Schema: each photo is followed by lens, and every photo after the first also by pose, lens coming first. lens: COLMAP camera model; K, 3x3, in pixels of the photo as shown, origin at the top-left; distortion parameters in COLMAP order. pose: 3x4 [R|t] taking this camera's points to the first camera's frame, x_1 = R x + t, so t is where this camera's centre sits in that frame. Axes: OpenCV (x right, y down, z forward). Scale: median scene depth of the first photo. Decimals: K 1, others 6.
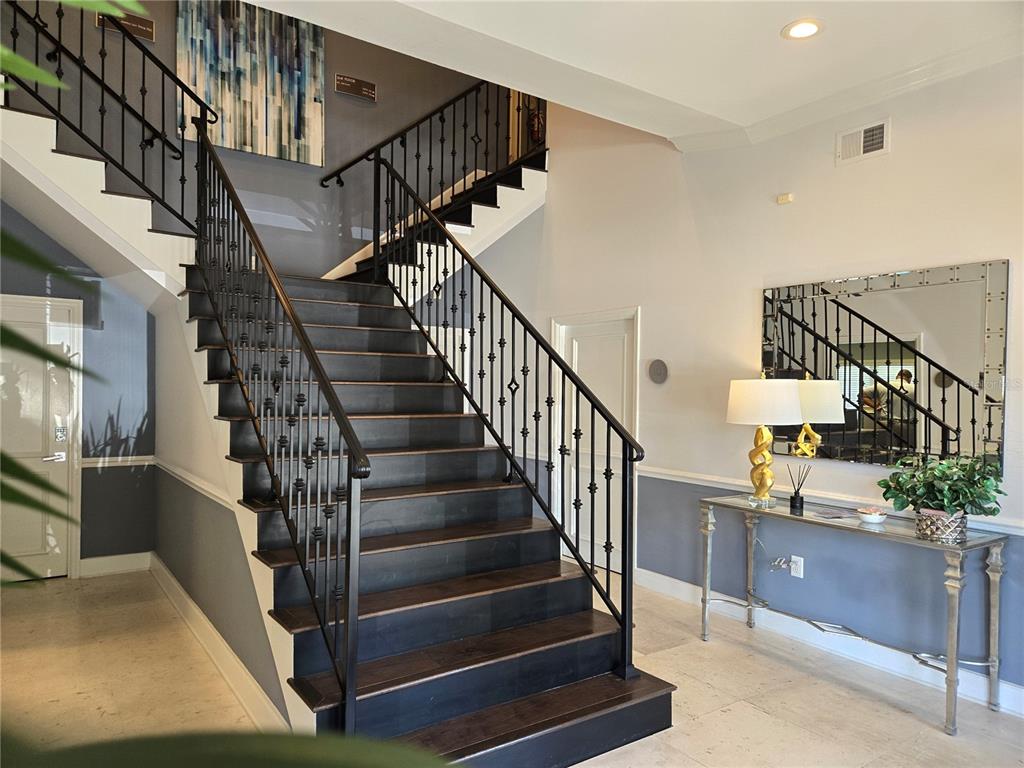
lens RADIAL K [[691.8, 0, 493.9], [0, 691.8, 393.4], [0, 0, 1]] dist [0.068029, -0.057737]
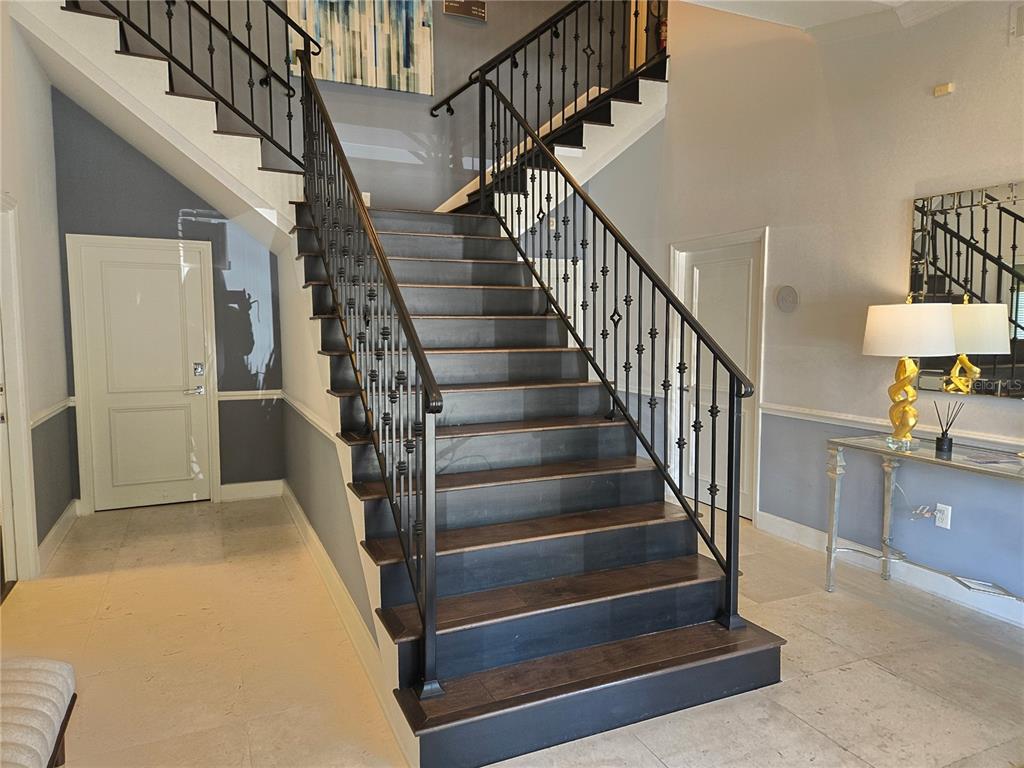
lens RADIAL K [[691.8, 0, 510.0], [0, 691.8, 385.7], [0, 0, 1]] dist [0.068029, -0.057737]
pose [[0.985579, 0.001701, -0.169209, 0.041968], [0.011849, 0.996801, 0.079039, 0.005345], [0.168802, -0.079904, 0.982406, 0.042985]]
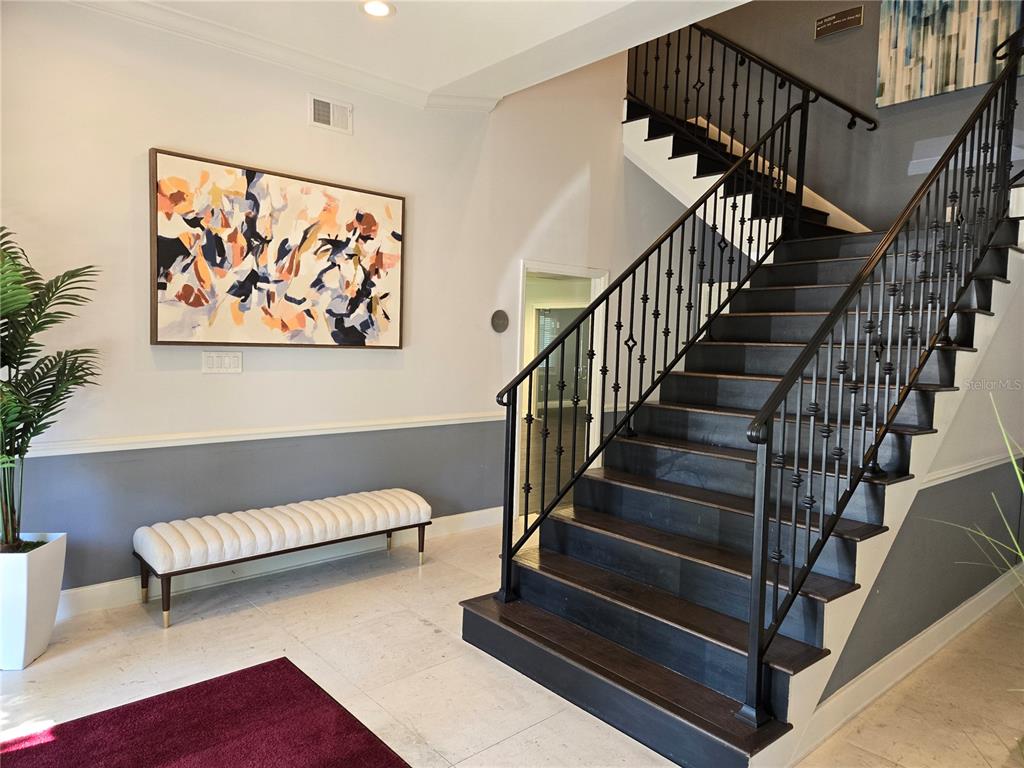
lens RADIAL K [[691.8, 0, 511.6], [0, 691.8, 379.2], [0, 0, 1]] dist [0.068029, -0.057737]
pose [[0.121249, 0.043330, -0.991676, 0.714678], [-0.030739, 0.998732, 0.039880, 0.006453], [0.992146, 0.025648, 0.122428, 0.496001]]
